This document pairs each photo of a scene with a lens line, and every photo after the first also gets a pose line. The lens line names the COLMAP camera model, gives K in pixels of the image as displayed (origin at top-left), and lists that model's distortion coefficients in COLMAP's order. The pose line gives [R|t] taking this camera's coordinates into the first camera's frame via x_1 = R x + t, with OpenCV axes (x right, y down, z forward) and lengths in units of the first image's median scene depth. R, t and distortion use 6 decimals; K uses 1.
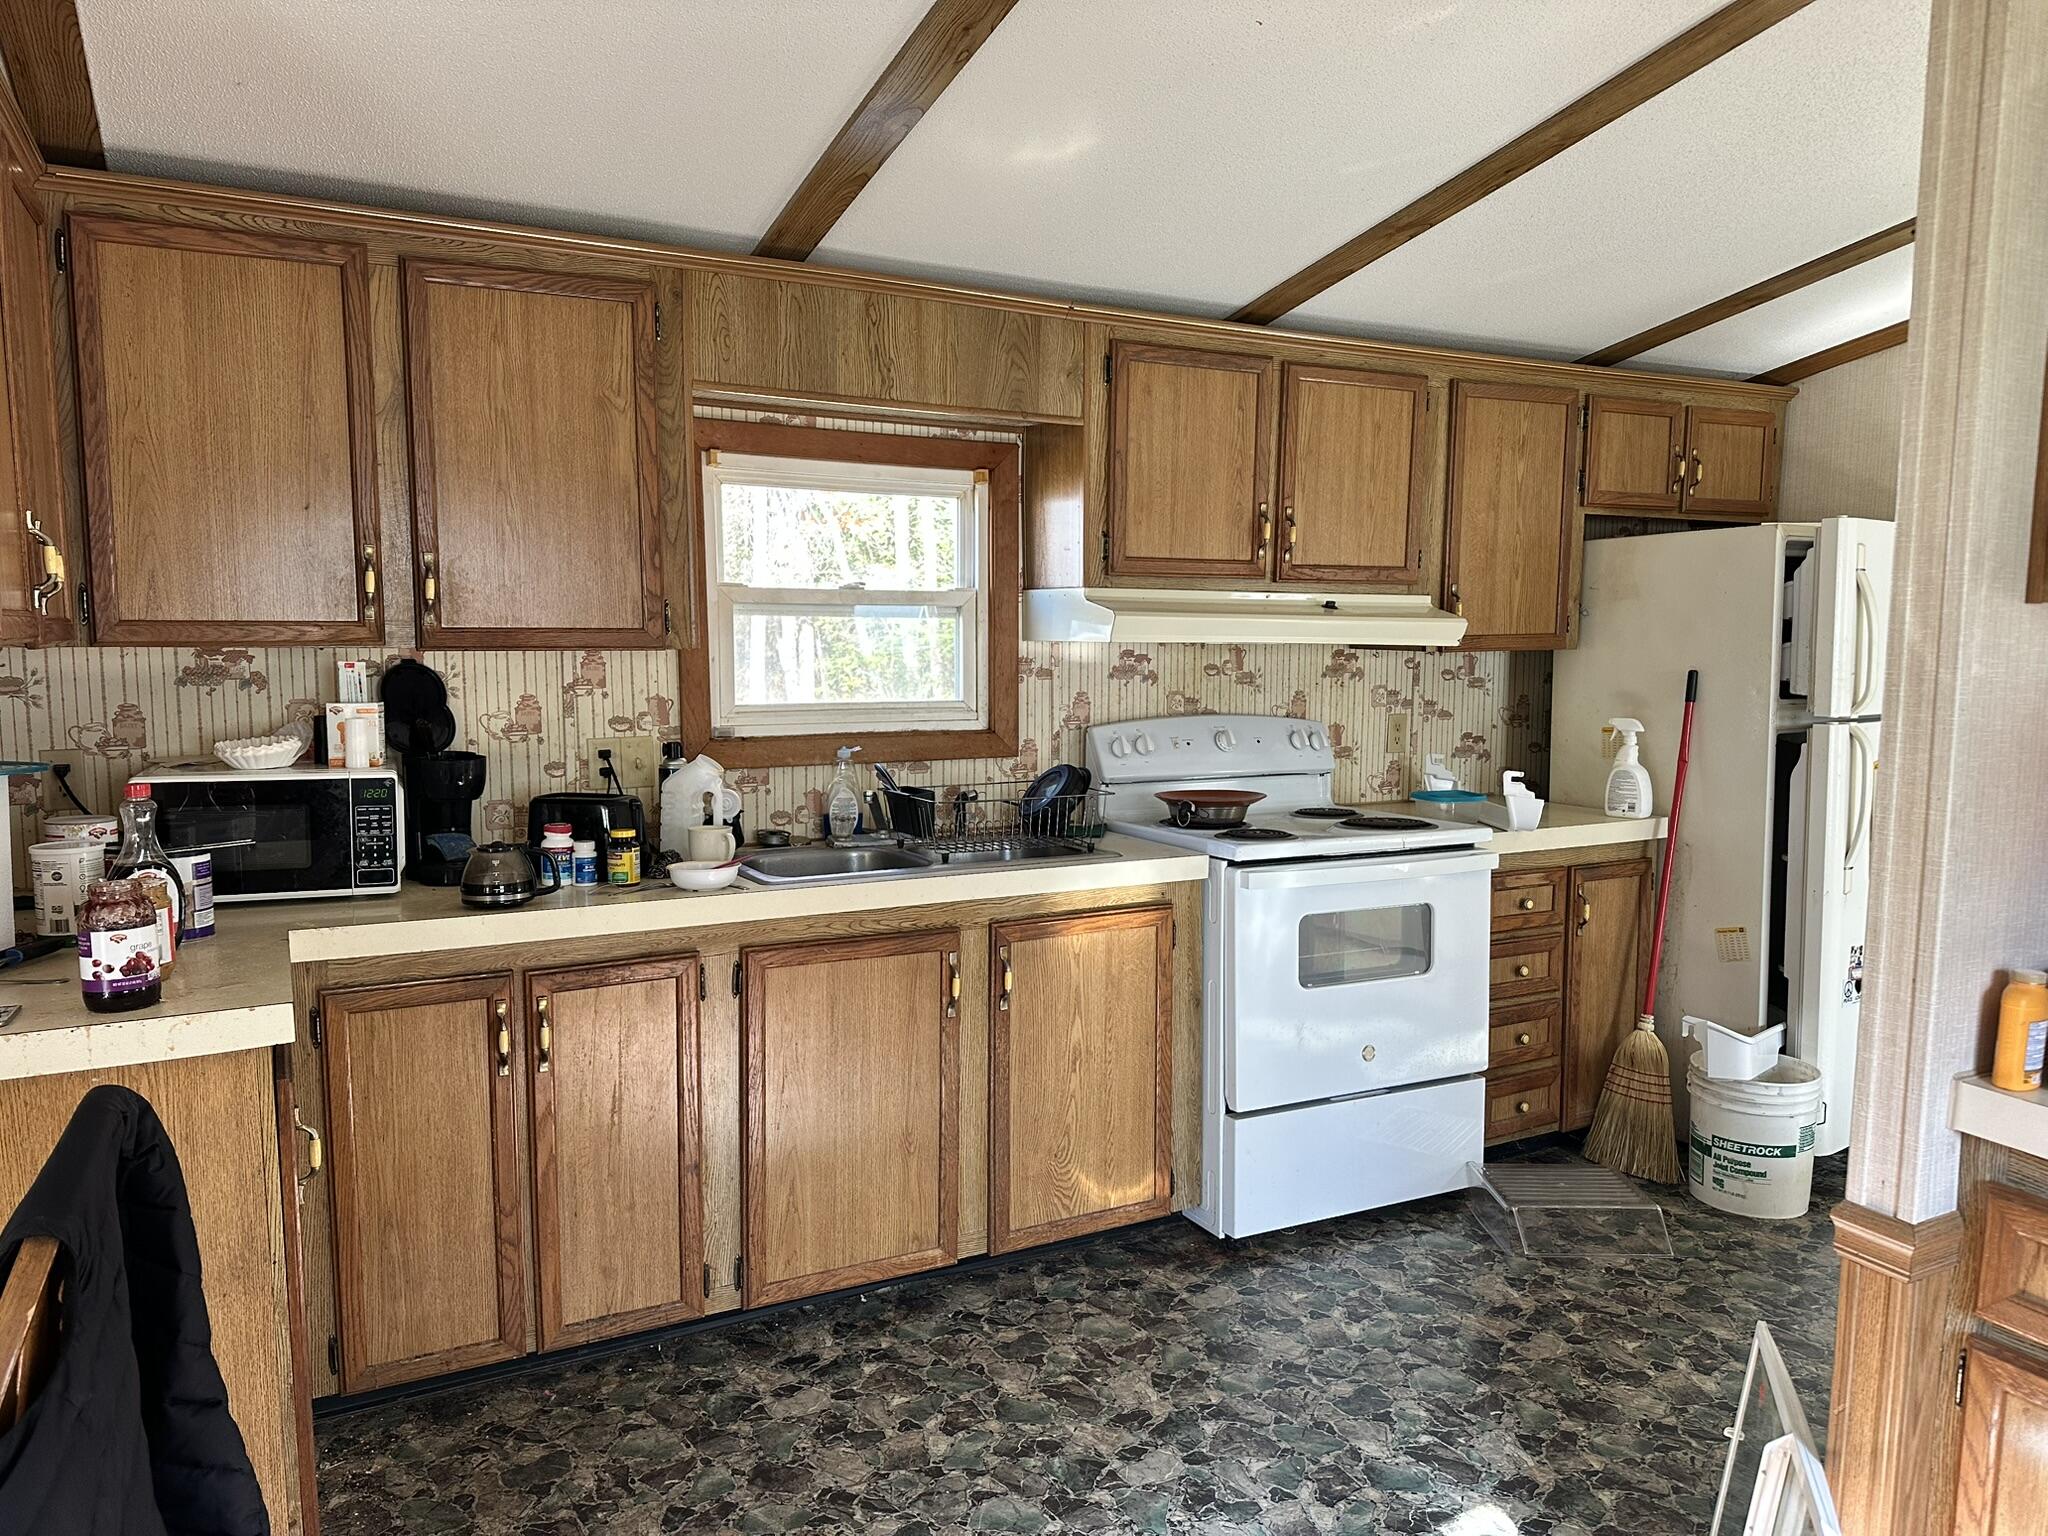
lens RADIAL K [[1435.8, 0, 1006.4], [0, 1435.8, 768.2], [0, 0, 1]] dist [0.037586, -0.041664]
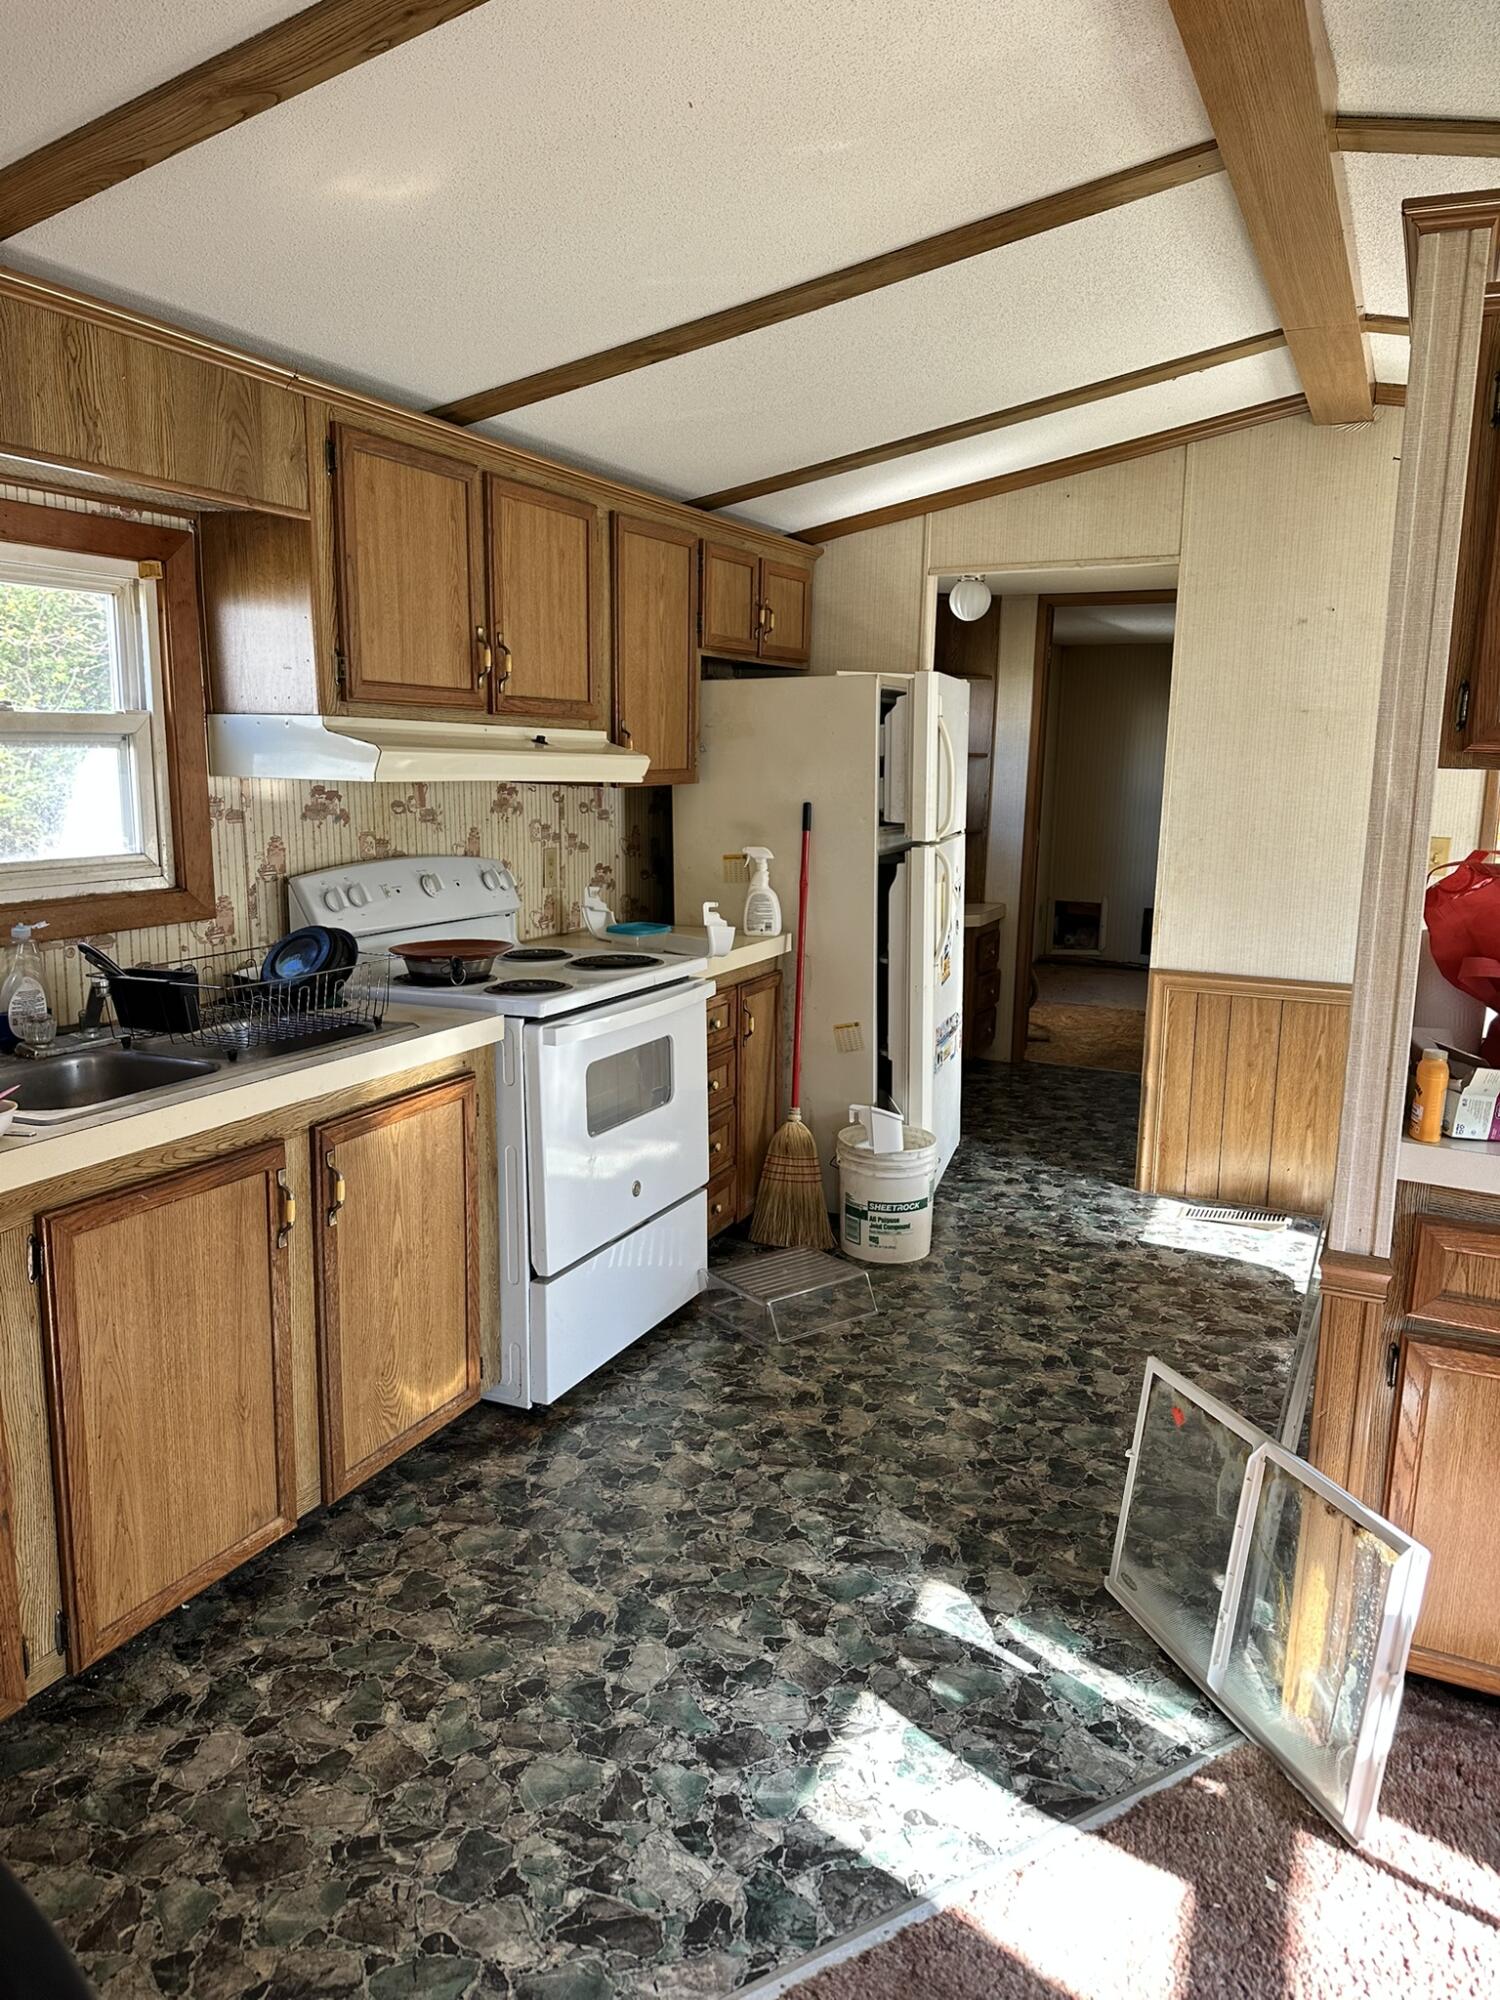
lens RADIAL K [[1402.1, 0, 769.4], [0, 1402.1, 986.7], [0, 0, 1]] dist [0.037586, -0.041664]
pose [[0.793023, -0.094878, 0.601758, -0.260860], [0.048863, 0.994521, 0.092410, -0.031655], [-0.607228, -0.043880, 0.793315, 0.173049]]
